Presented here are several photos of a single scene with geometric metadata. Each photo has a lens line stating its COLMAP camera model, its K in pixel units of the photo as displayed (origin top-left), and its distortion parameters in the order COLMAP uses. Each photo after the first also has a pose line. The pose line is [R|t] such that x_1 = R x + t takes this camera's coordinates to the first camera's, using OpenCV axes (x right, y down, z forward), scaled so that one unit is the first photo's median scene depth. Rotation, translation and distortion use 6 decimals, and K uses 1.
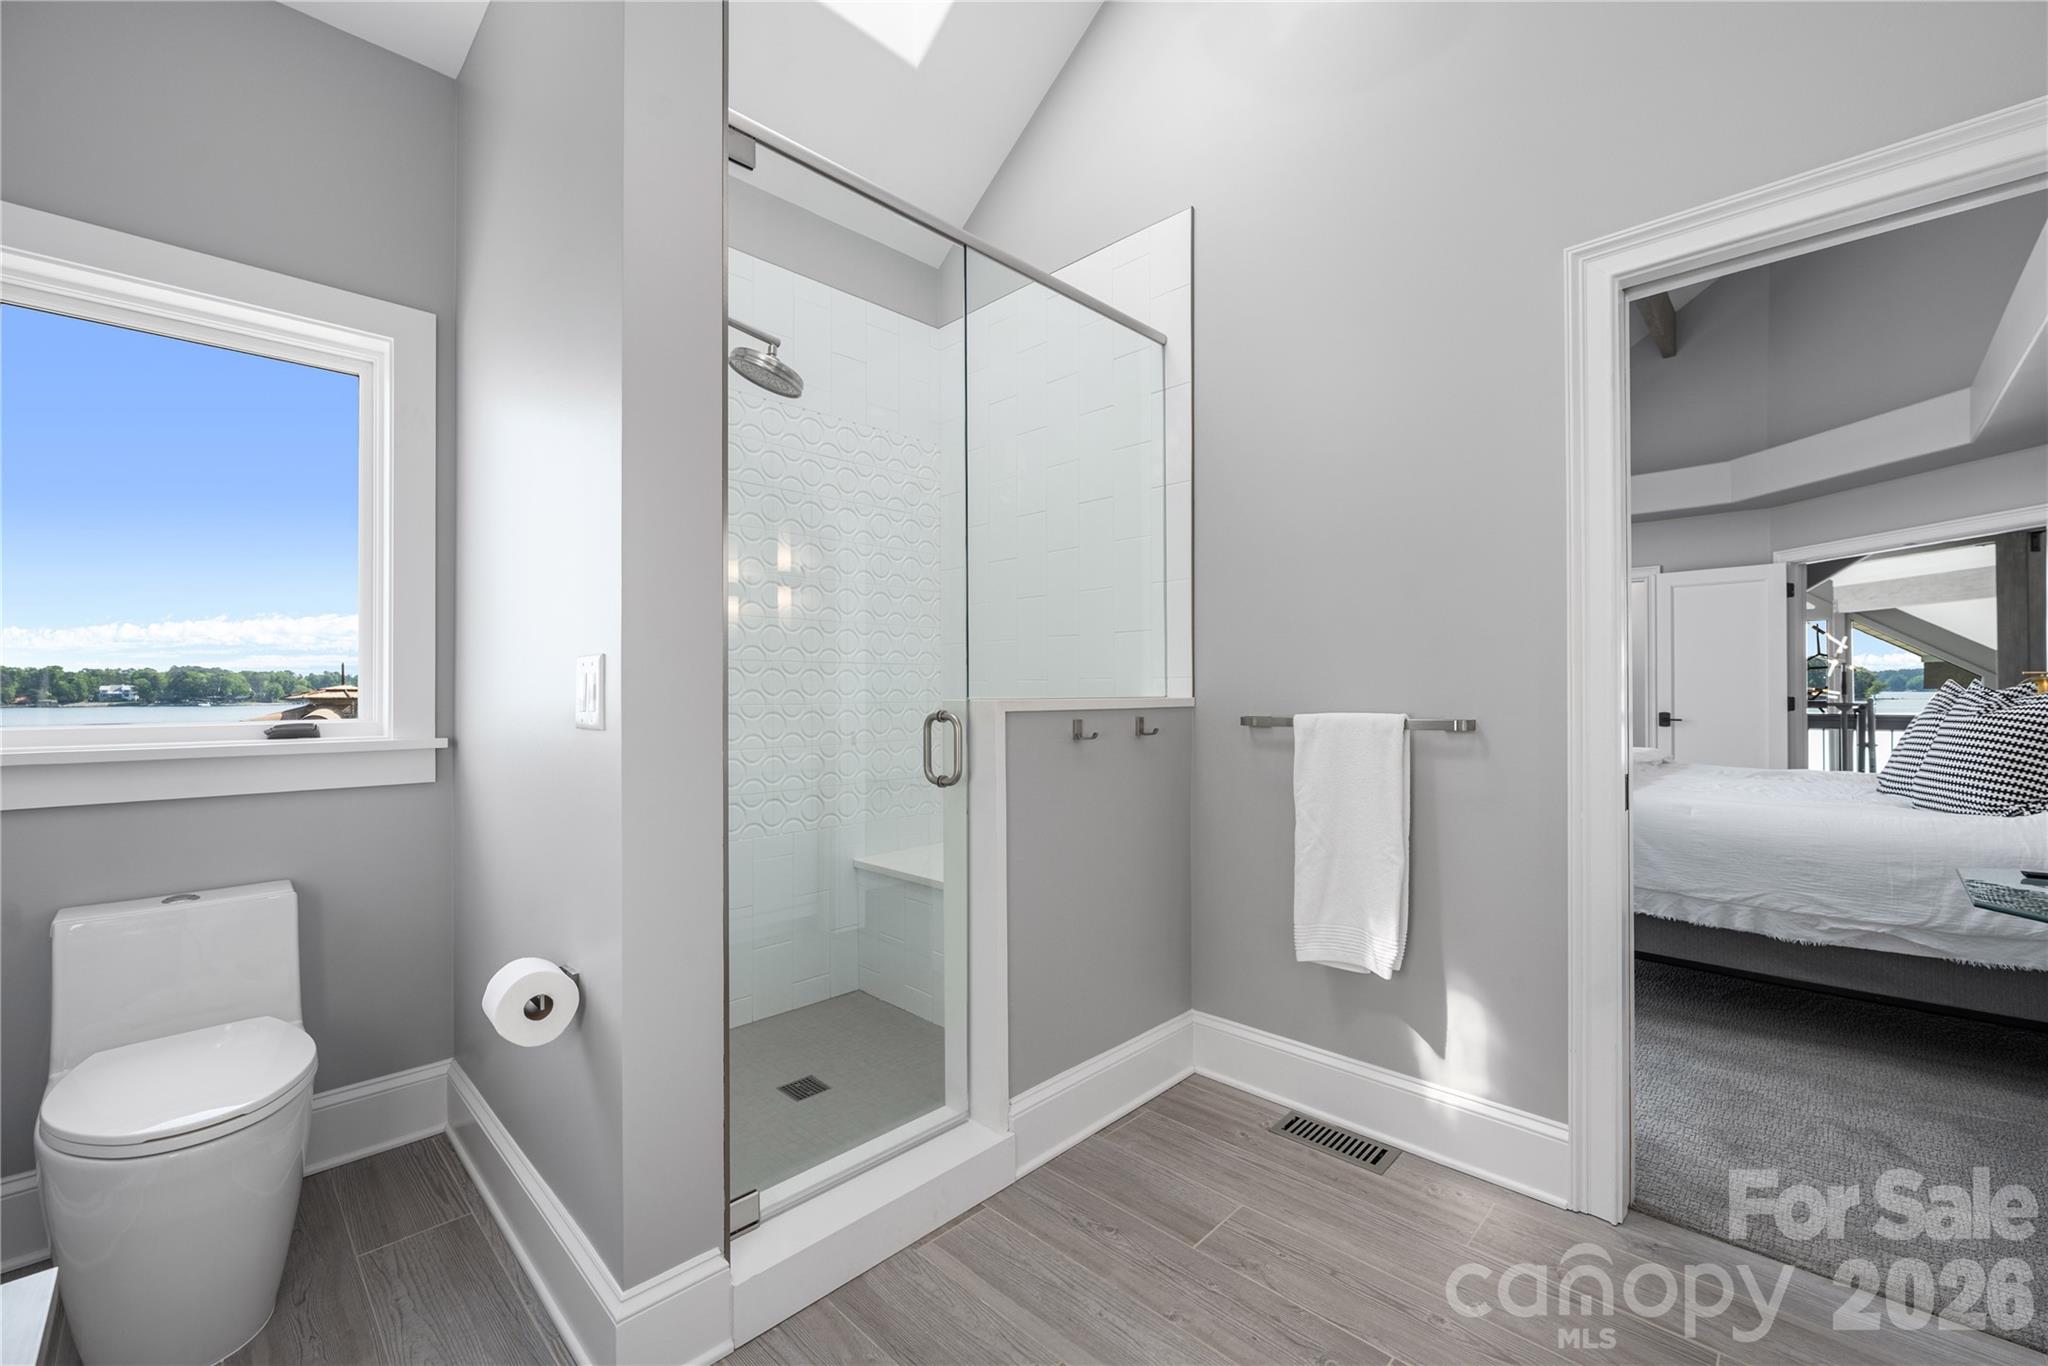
lens RADIAL K [[834.8, 0, 1024.6], [0, 834.8, 689.5], [0, 0, 1]] dist [-0.000853, -0.000304]
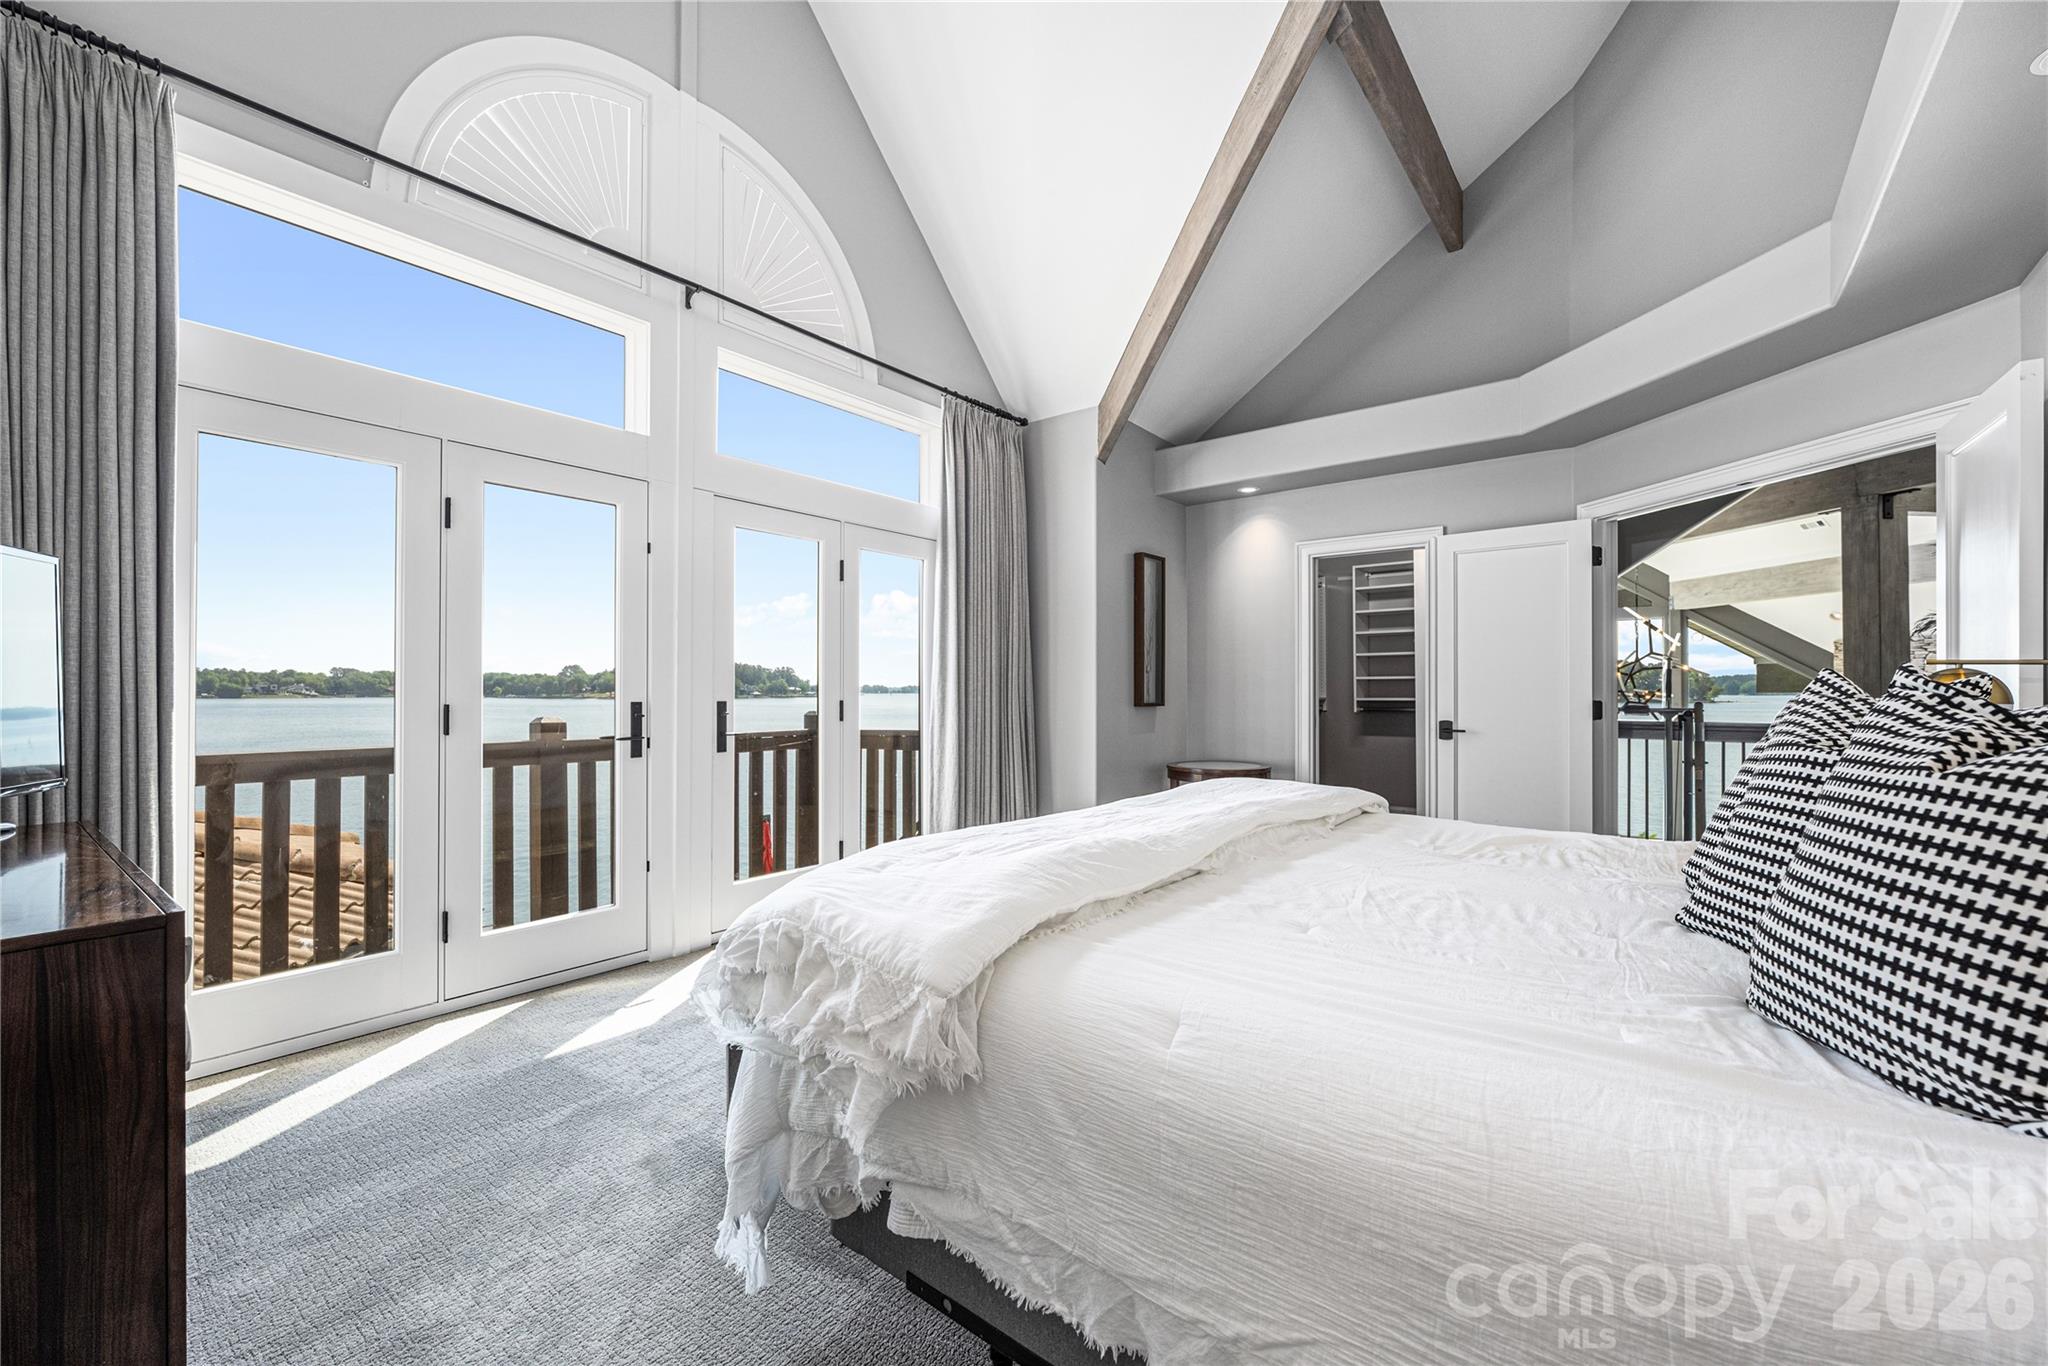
lens RADIAL K [[834.8, 0, 1018.2], [0, 834.8, 686.4], [0, 0, 1]] dist [-0.000853, -0.000304]
pose [[0.995031, 0.004817, 0.099452, 0.287389], [-0.004409, 0.999981, -0.004319, 0.001563], [-0.099471, 0.003859, 0.995033, 0.271006]]
